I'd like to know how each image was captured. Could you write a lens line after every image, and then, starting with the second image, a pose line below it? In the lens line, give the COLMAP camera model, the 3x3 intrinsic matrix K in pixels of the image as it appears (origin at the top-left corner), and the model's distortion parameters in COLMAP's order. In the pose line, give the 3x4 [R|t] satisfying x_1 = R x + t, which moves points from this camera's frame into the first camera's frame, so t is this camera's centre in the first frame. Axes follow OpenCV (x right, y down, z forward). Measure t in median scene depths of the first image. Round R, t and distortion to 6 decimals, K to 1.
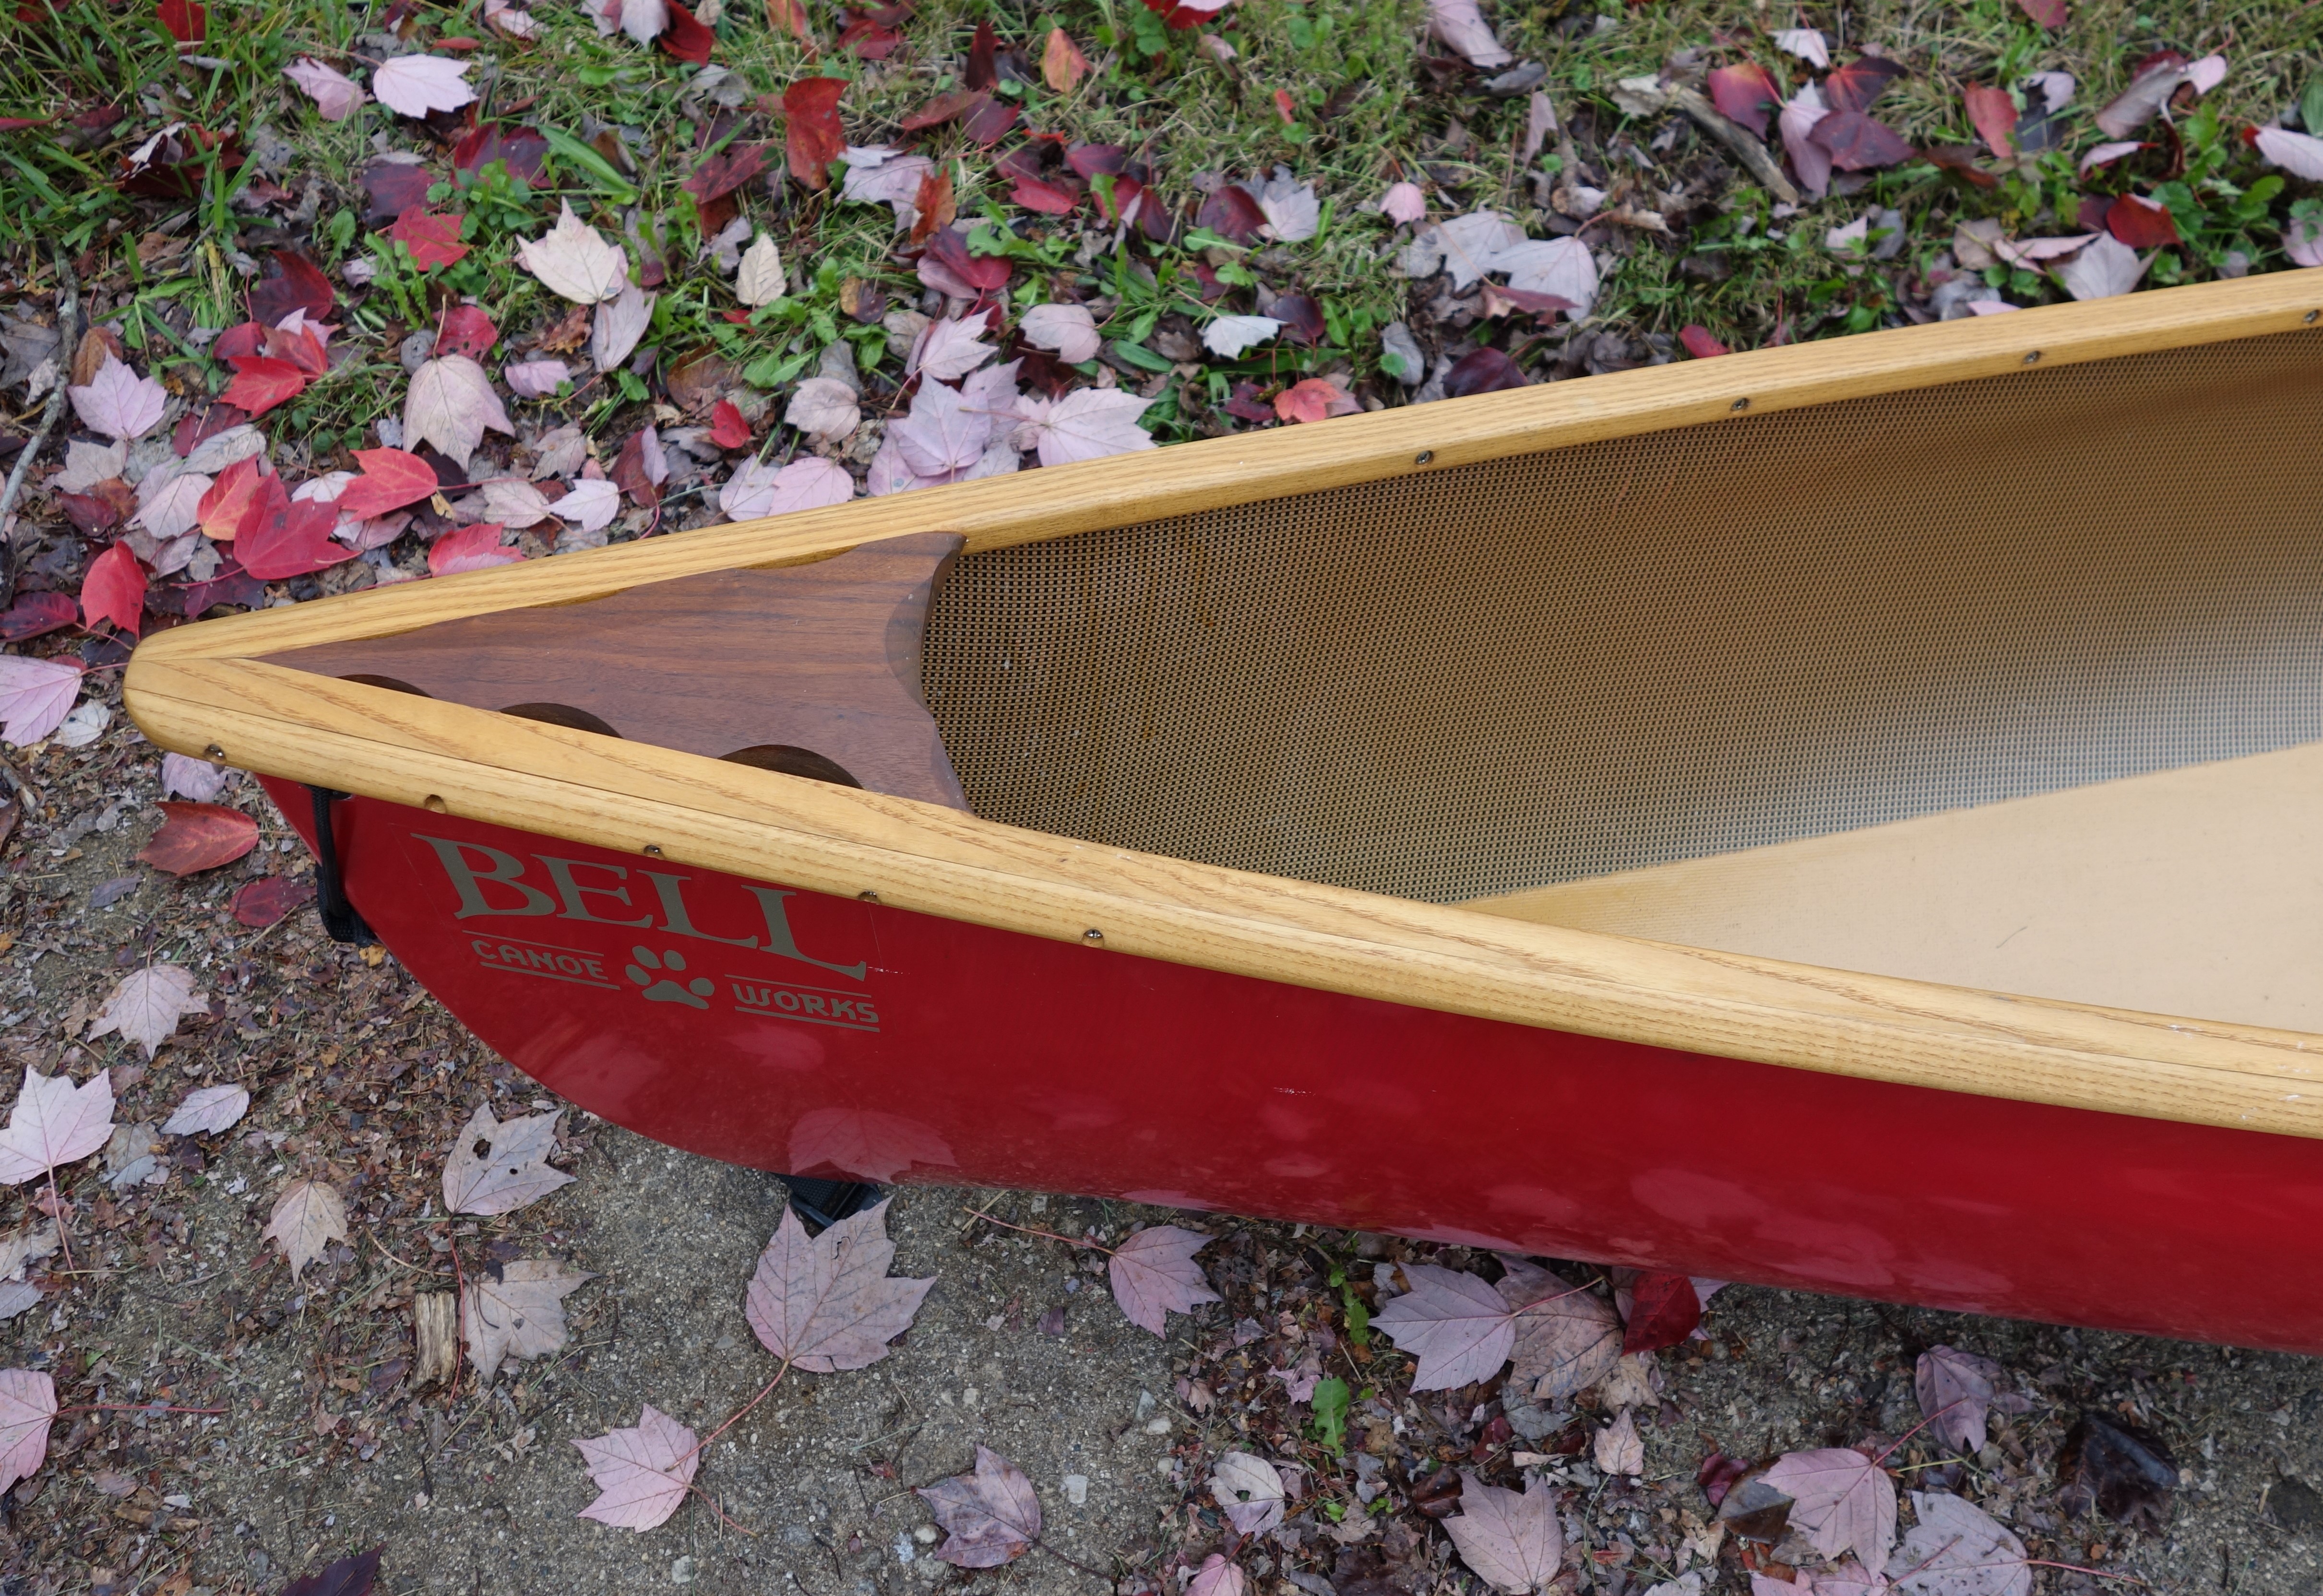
lens RADIAL K [[2069.3, 0, 1220.1], [0, 2069.3, 790.2], [0, 0, 1]] dist [-0.002754, -0.005448]
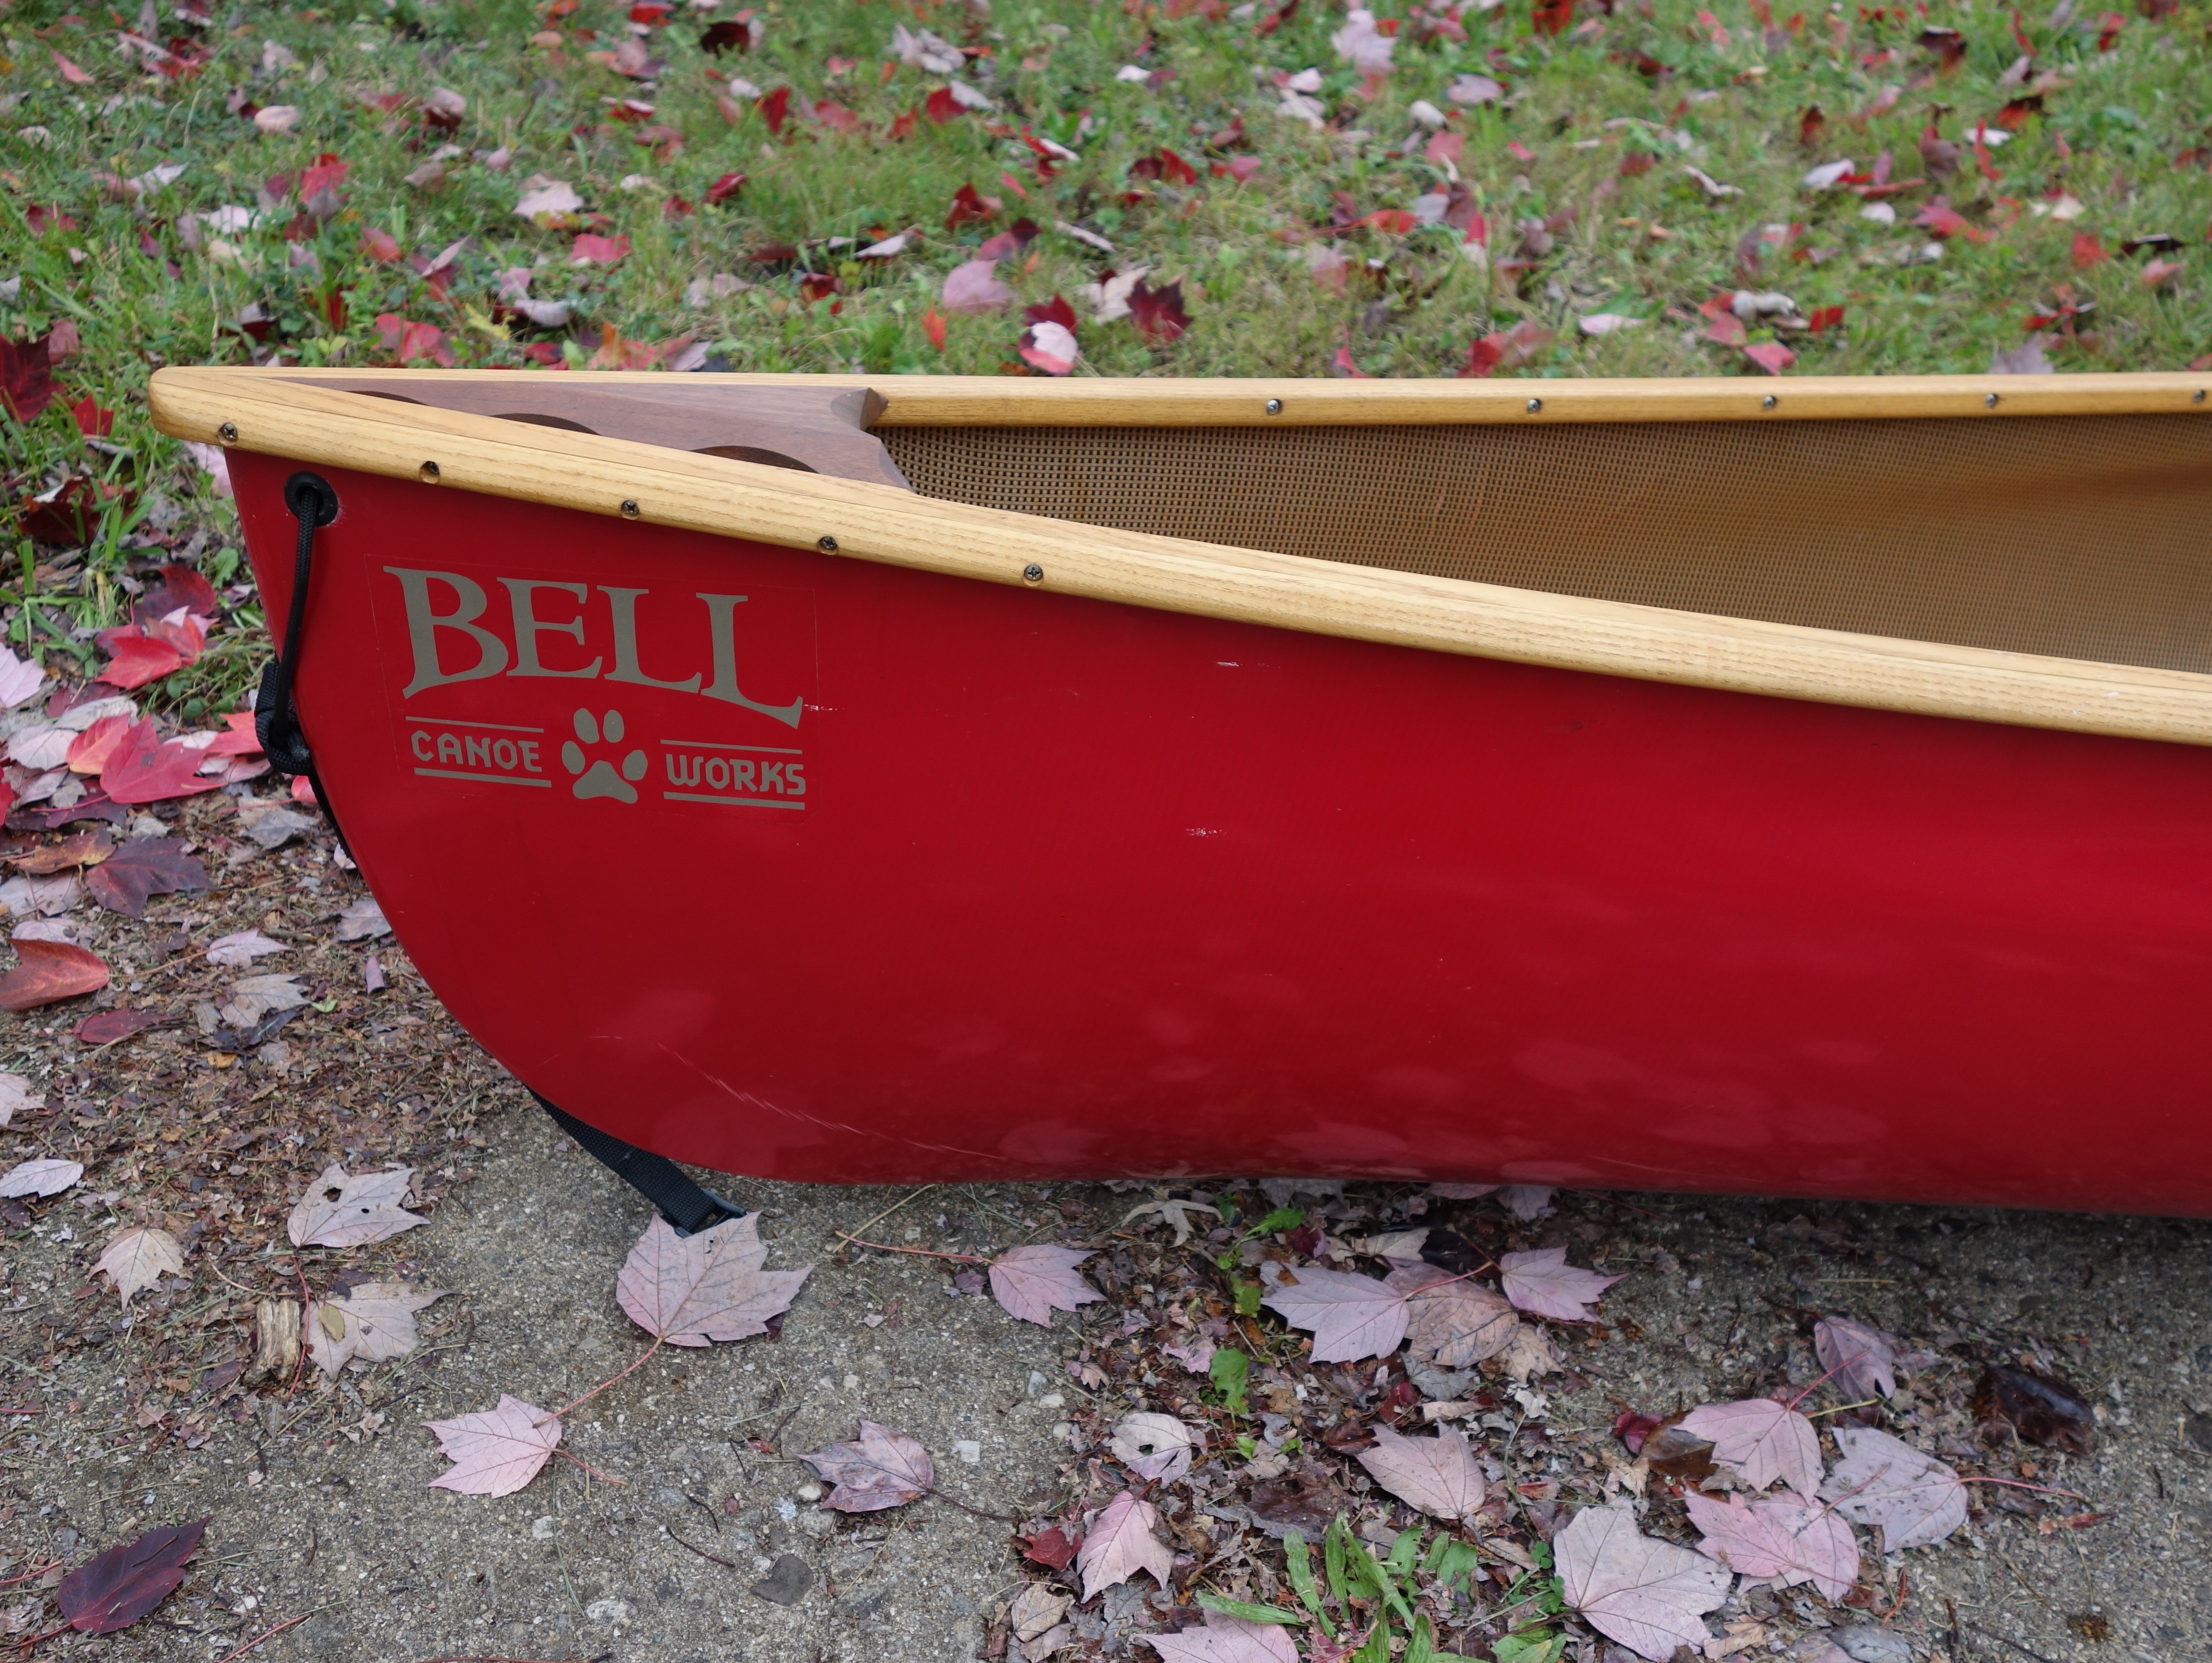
lens RADIAL K [[2076.6, 0, 1106.0], [0, 2076.6, 831.5], [0, 0, 1]] dist [-0.002879, -0.004637]
pose [[0.997002, -0.011878, 0.076462, -0.074608], [0.038993, 0.930634, -0.363868, 0.411995], [-0.066836, 0.365758, 0.928307, 0.017099]]
